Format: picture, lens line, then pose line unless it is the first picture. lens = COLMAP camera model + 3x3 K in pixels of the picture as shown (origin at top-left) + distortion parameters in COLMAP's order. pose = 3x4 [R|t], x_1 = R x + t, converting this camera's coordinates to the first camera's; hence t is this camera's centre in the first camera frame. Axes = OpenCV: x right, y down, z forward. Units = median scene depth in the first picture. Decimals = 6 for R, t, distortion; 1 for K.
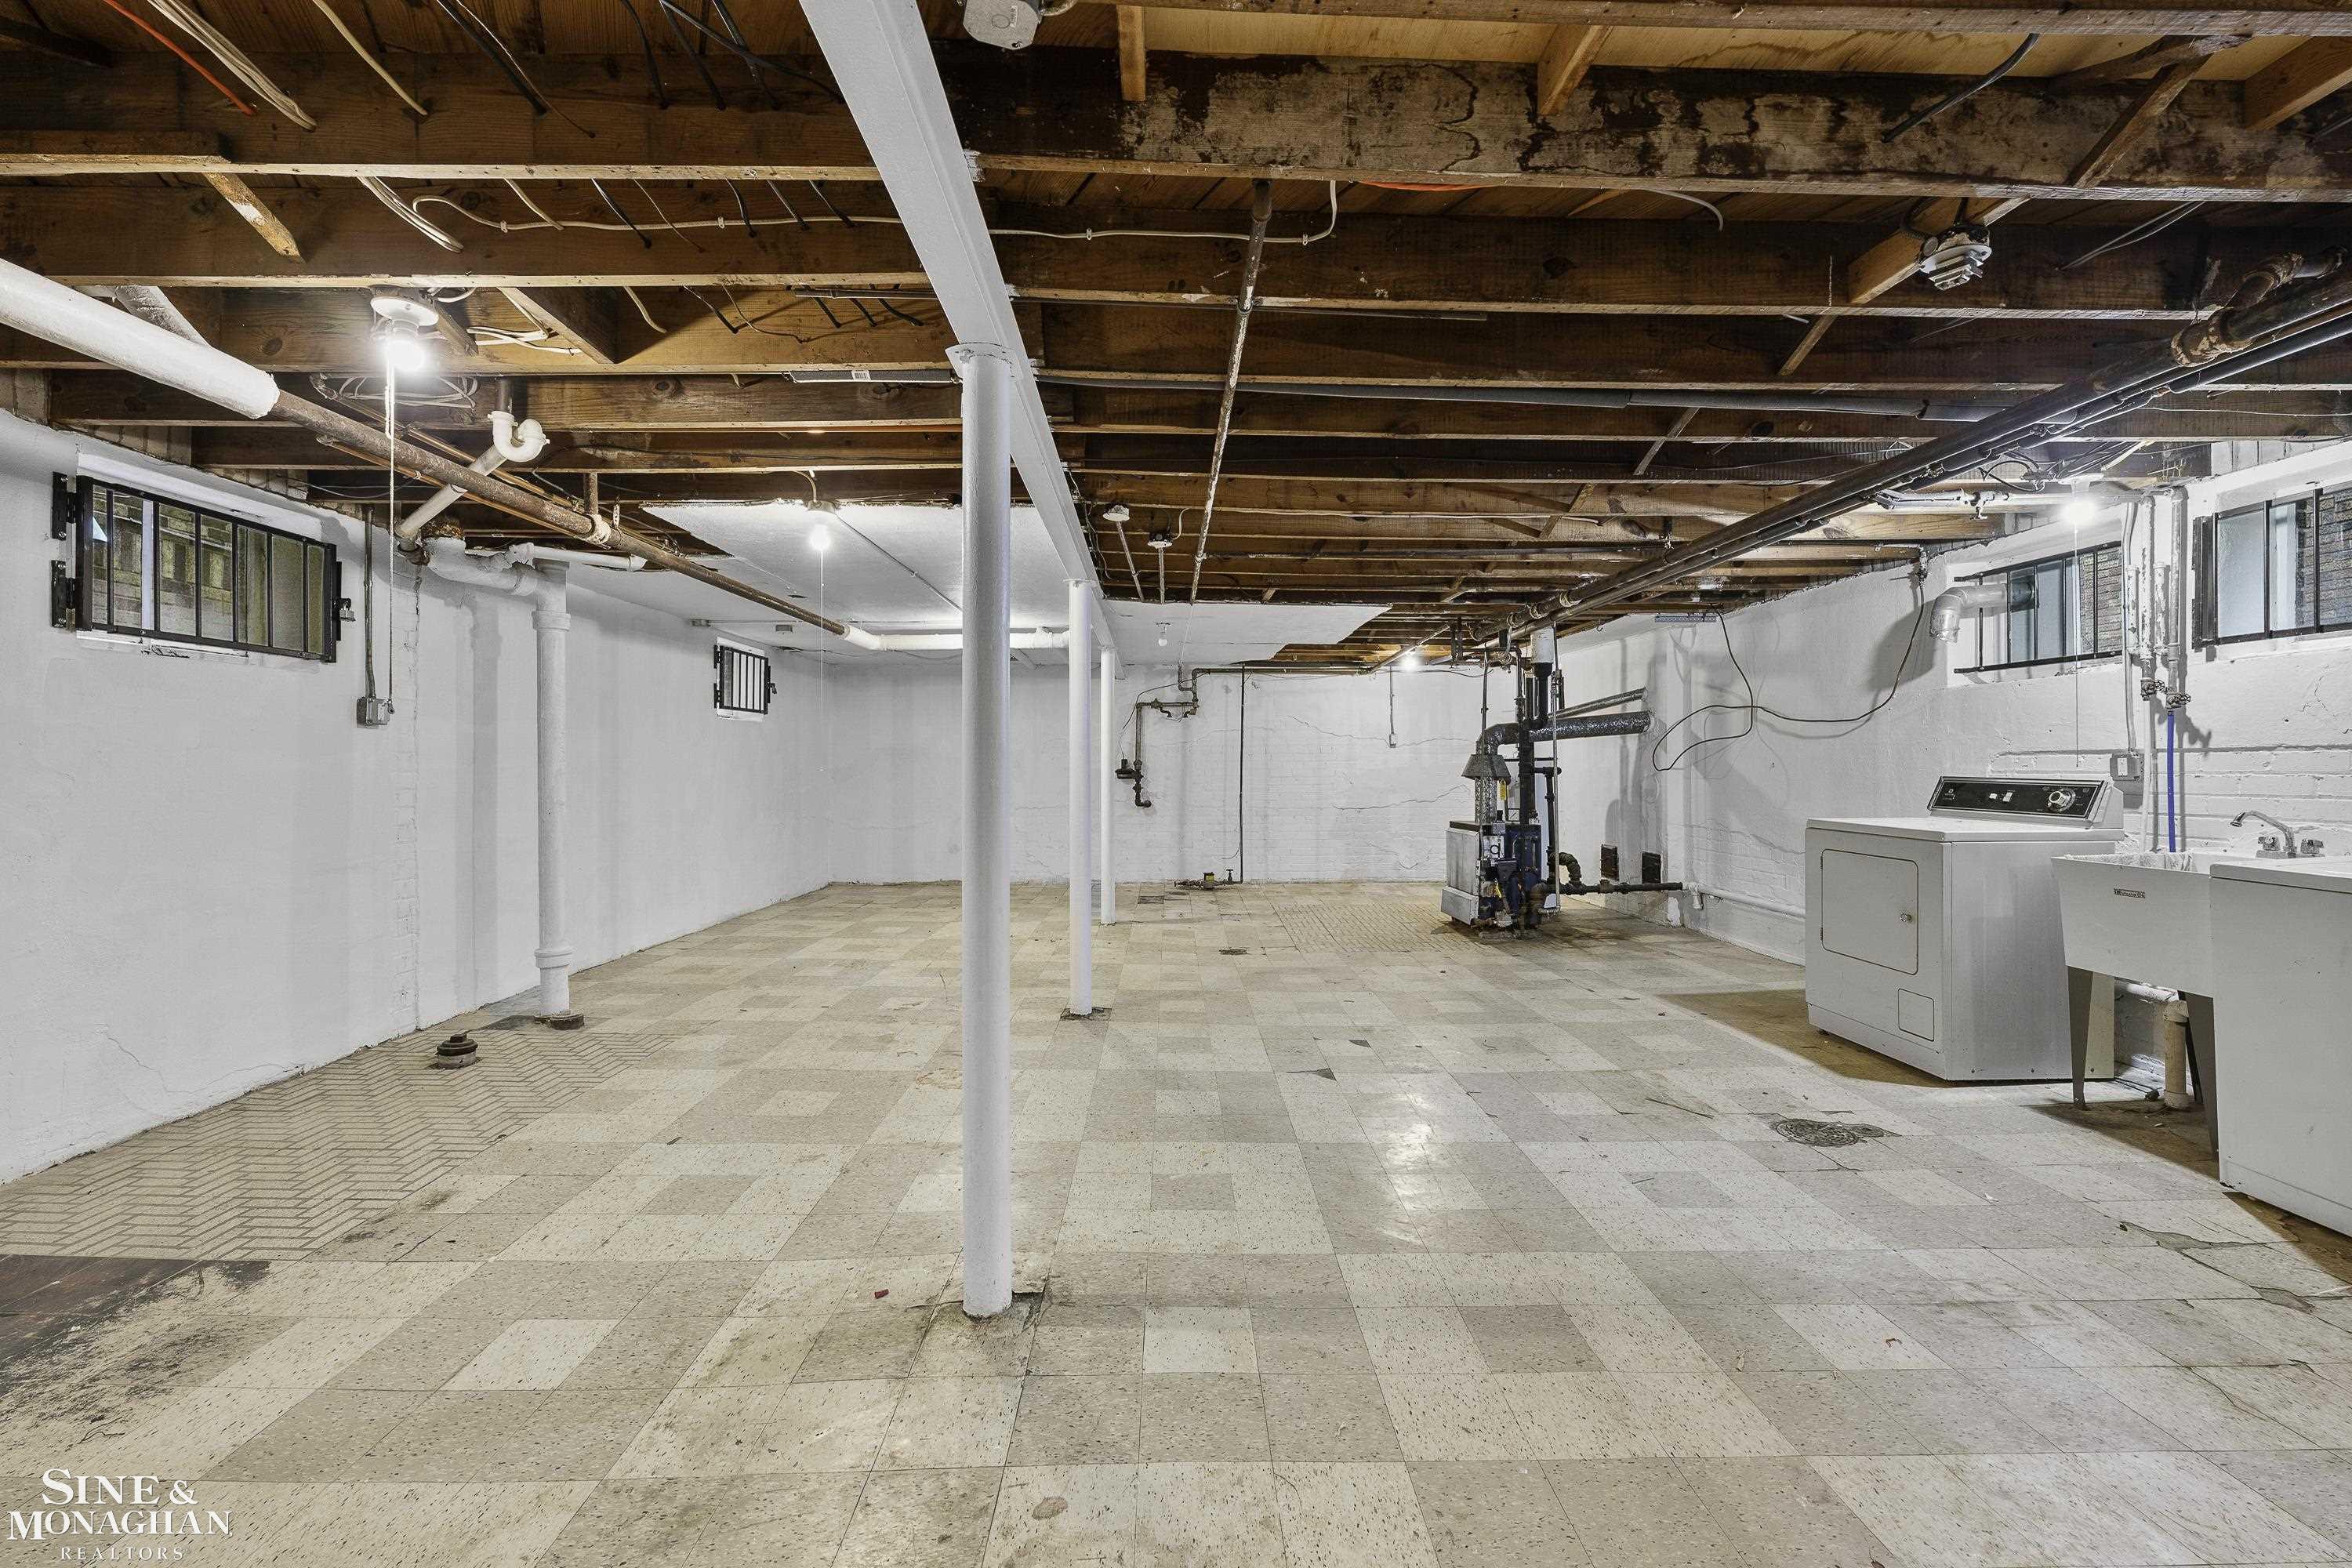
lens RADIAL K [[945.6, 0, 1172.9], [0, 945.6, 766.9], [0, 0, 1]] dist [-0.000309, -0.000121]
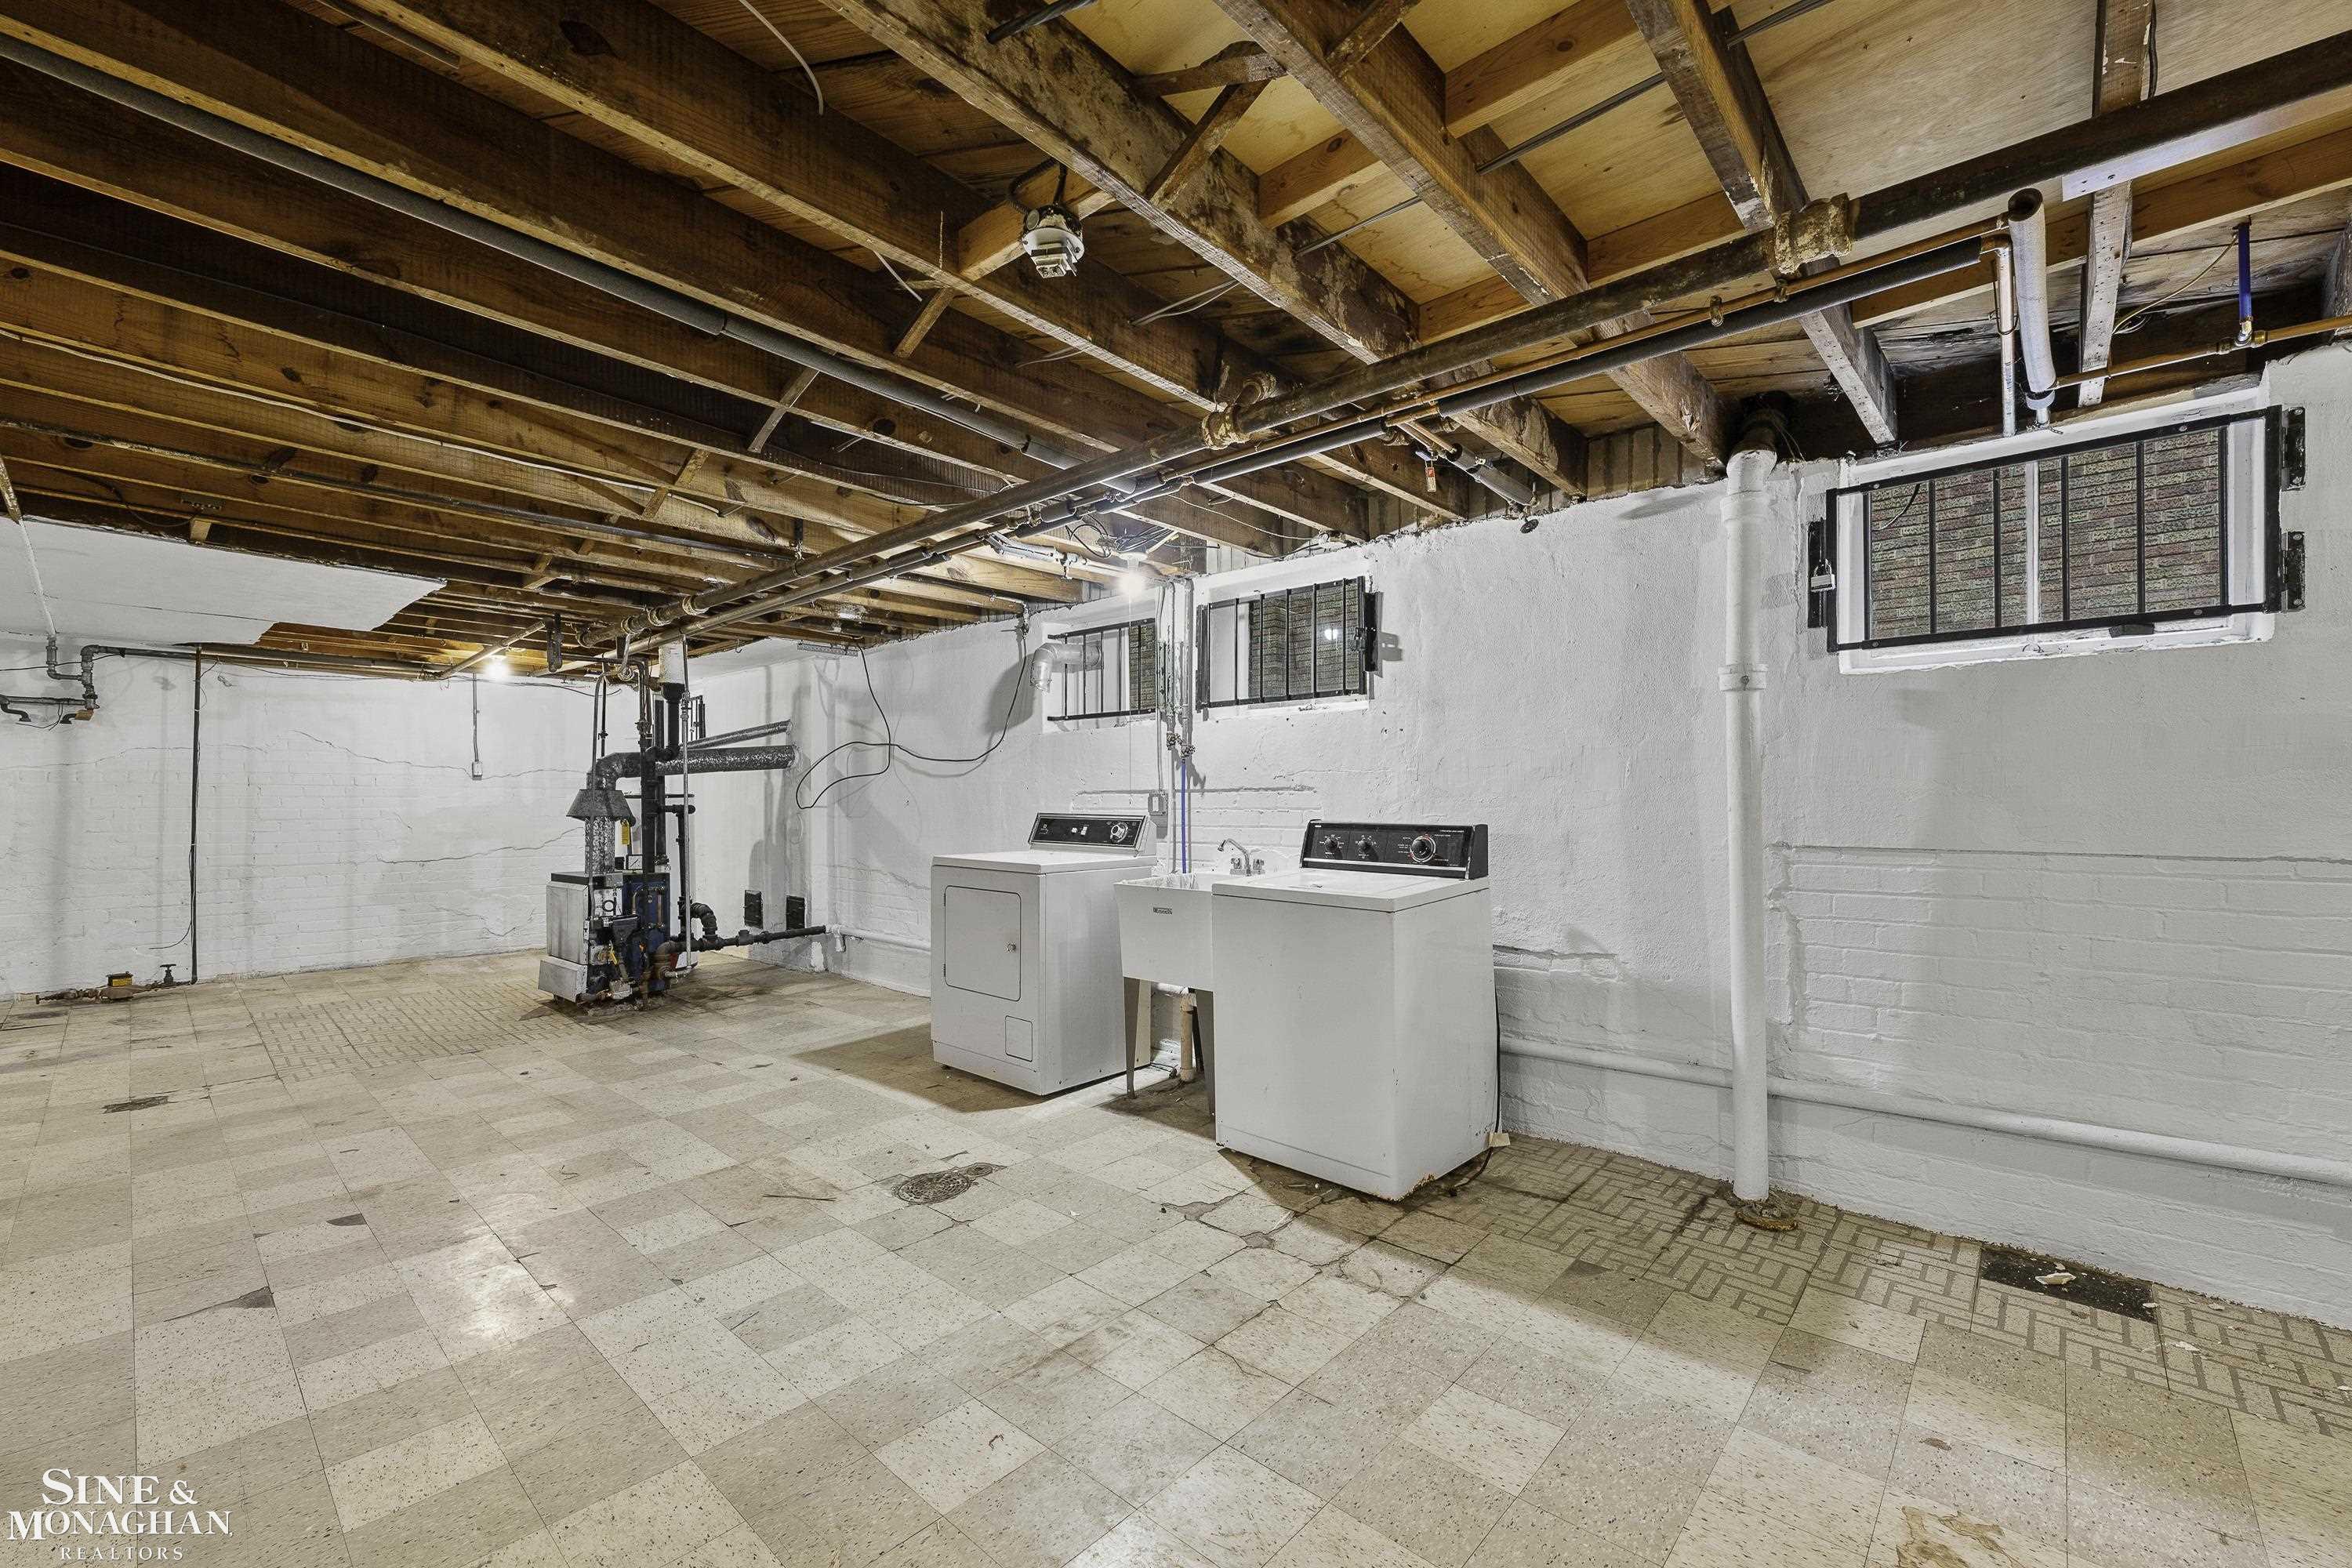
lens RADIAL K [[965.4, 0, 1176.0], [0, 965.4, 784.0], [0, 0, 1]] dist [-0.000501, 0.000011]
pose [[0.678383, 0.016744, 0.734517, 0.108728], [0.000018, 0.999740, -0.022807, 0.002172], [-0.734708, 0.015485, 0.678207, 0.135671]]
